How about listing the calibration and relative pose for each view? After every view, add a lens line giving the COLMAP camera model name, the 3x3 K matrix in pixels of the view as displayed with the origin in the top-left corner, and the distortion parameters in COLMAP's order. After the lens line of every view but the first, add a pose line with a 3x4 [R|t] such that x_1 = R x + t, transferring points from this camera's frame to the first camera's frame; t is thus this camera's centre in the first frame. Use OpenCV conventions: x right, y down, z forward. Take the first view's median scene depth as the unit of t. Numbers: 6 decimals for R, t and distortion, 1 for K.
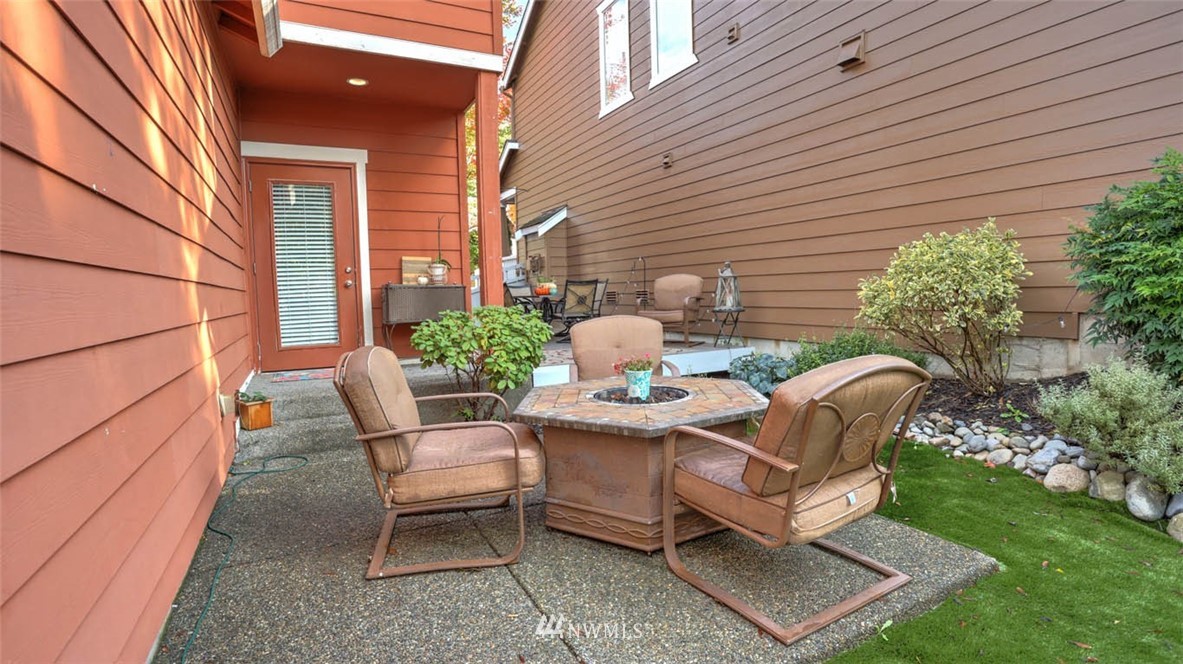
lens RADIAL K [[589.9, 0, 591.5], [0, 589.9, 332.0], [0, 0, 1]] dist [-0.051172, 0.031733]
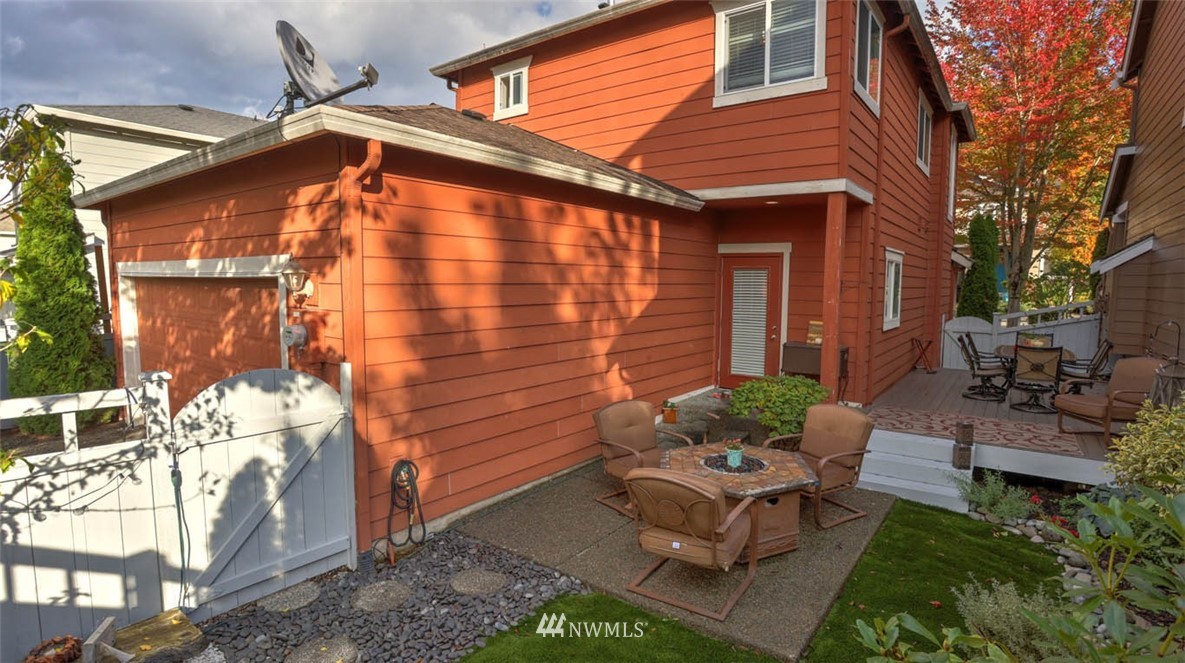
lens RADIAL K [[590.9, 0, 592.5], [0, 590.9, 331.5], [0, 0, 1]] dist [-0.051172, 0.031733]
pose [[0.448796, 0.110719, -0.886749, 0.480969], [-0.081428, 0.993234, 0.082802, -0.131053], [0.889917, 0.035045, 0.454775, -0.032006]]
